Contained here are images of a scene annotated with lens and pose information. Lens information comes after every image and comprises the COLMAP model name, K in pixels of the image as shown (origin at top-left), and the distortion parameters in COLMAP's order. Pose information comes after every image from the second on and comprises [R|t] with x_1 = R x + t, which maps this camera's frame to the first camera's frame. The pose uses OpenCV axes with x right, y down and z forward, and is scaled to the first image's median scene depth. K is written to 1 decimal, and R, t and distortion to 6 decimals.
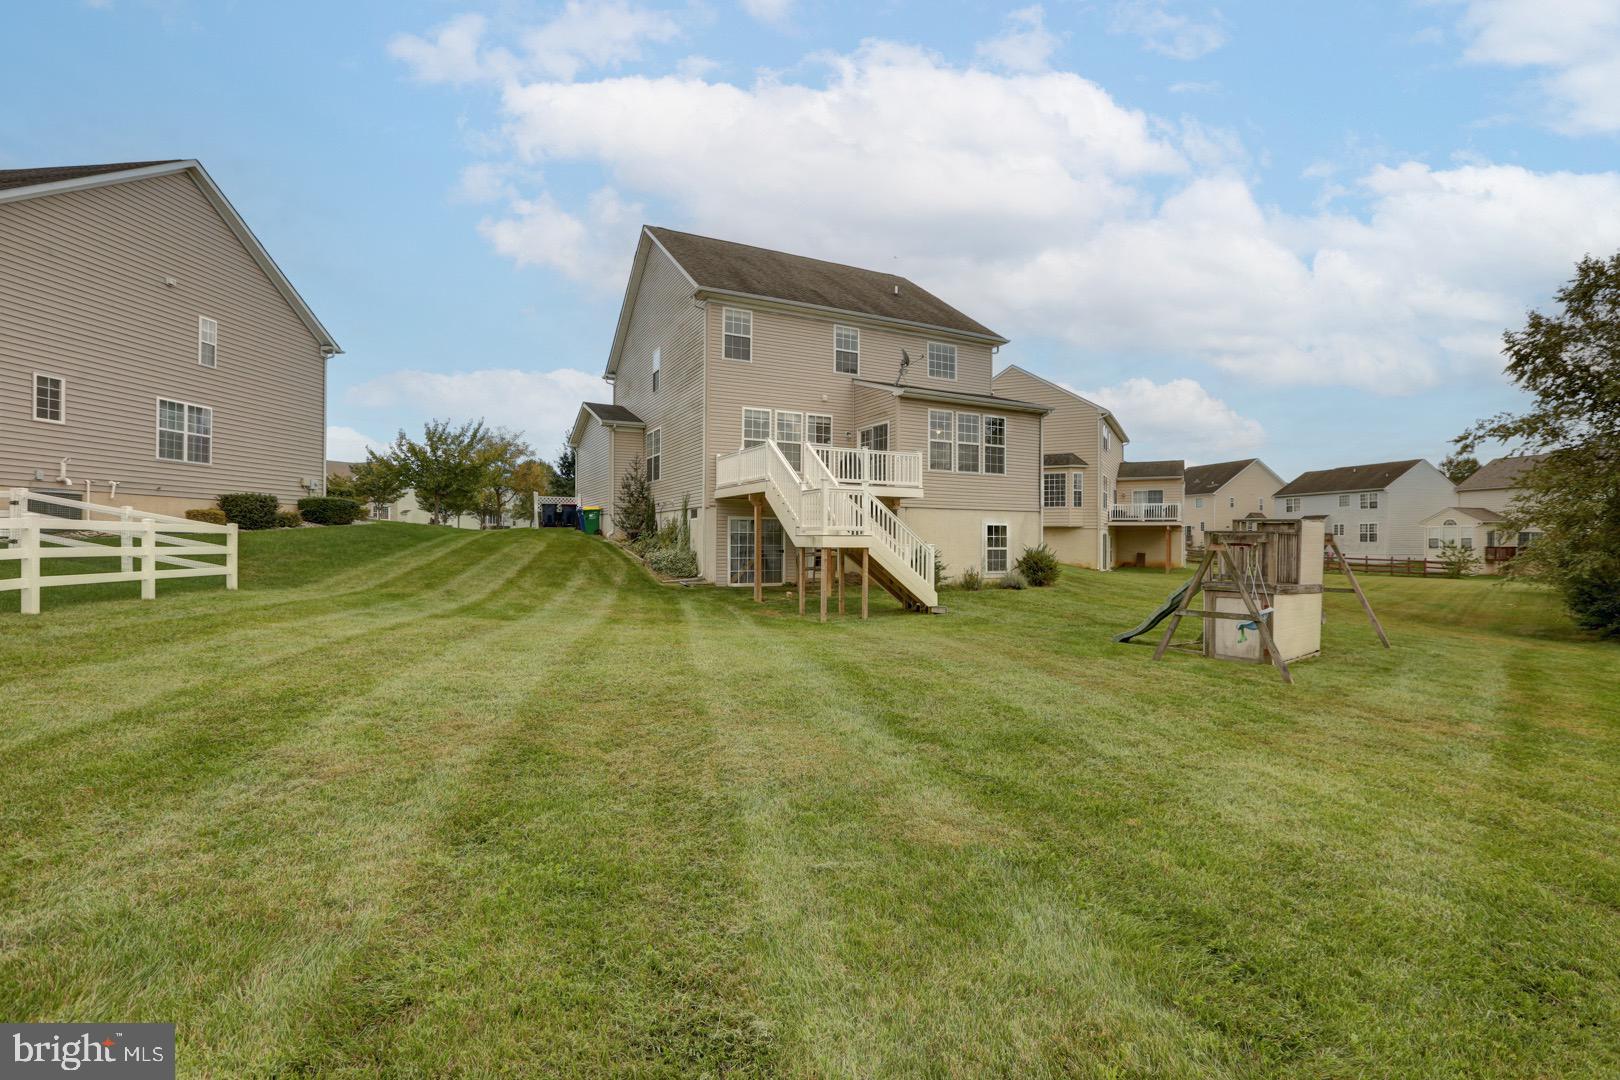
lens RADIAL K [[745.7, 0, 816.0], [0, 745.7, 539.5], [0, 0, 1]] dist [-0.043185, 0.011064]
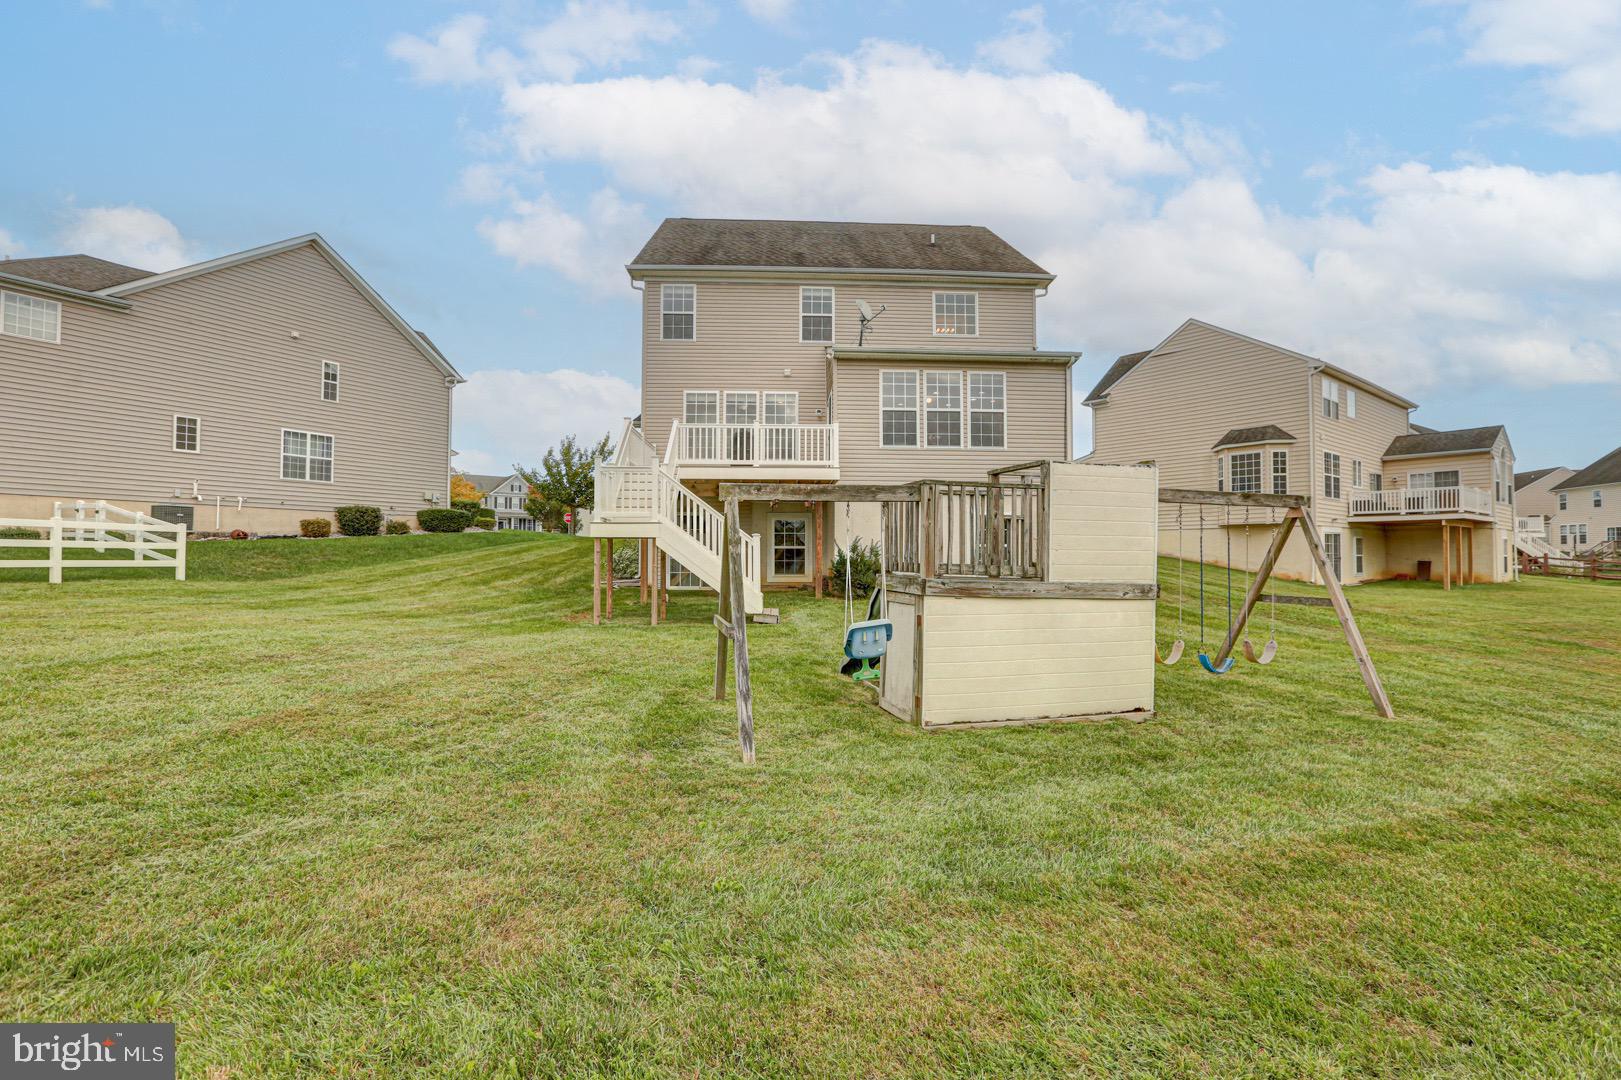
lens RADIAL K [[746.2, 0, 813.9], [0, 746.2, 541.2], [0, 0, 1]] dist [-0.043185, 0.011064]
pose [[0.905697, -0.012444, -0.423742, 0.409354], [0.003897, 0.999771, -0.021030, 0.023366], [0.423907, 0.017396, 0.905539, 0.242112]]
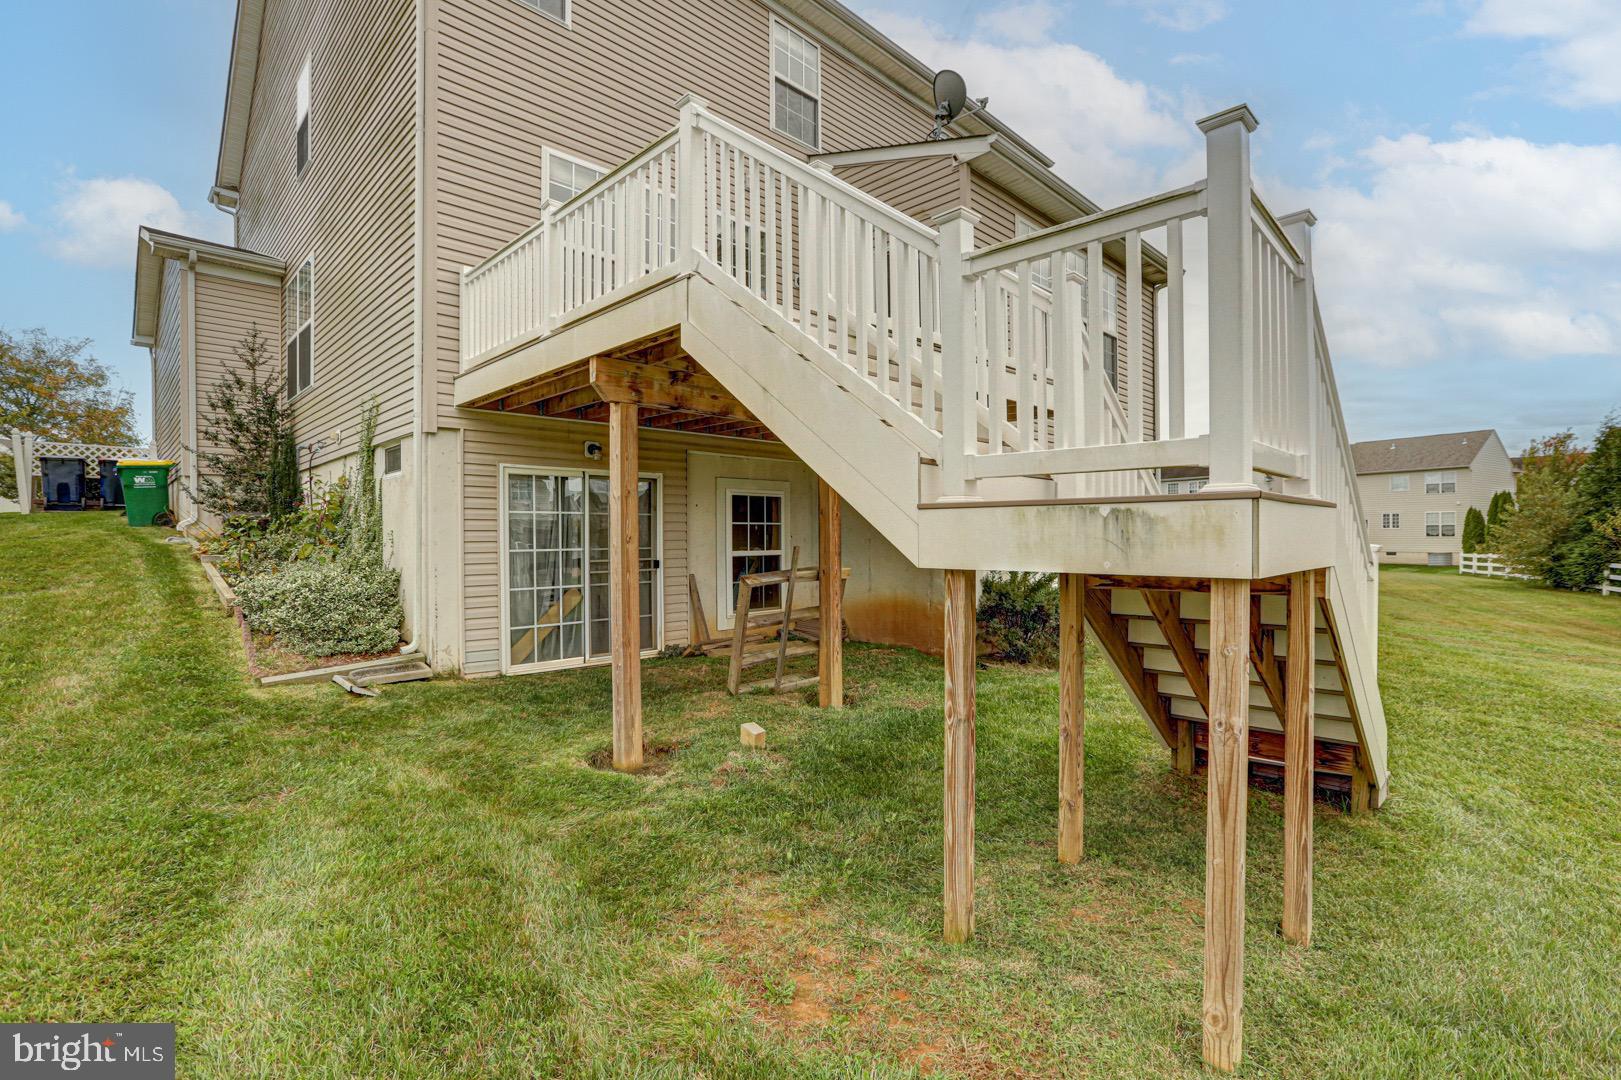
lens RADIAL K [[746.2, 0, 801.7], [0, 746.2, 543.4], [0, 0, 1]] dist [-0.043185, 0.011064]
pose [[0.958910, -0.014114, 0.283359, -0.079193], [0.010463, 0.999842, 0.014396, 0.001144], [-0.283517, -0.010840, 0.958906, 0.614876]]
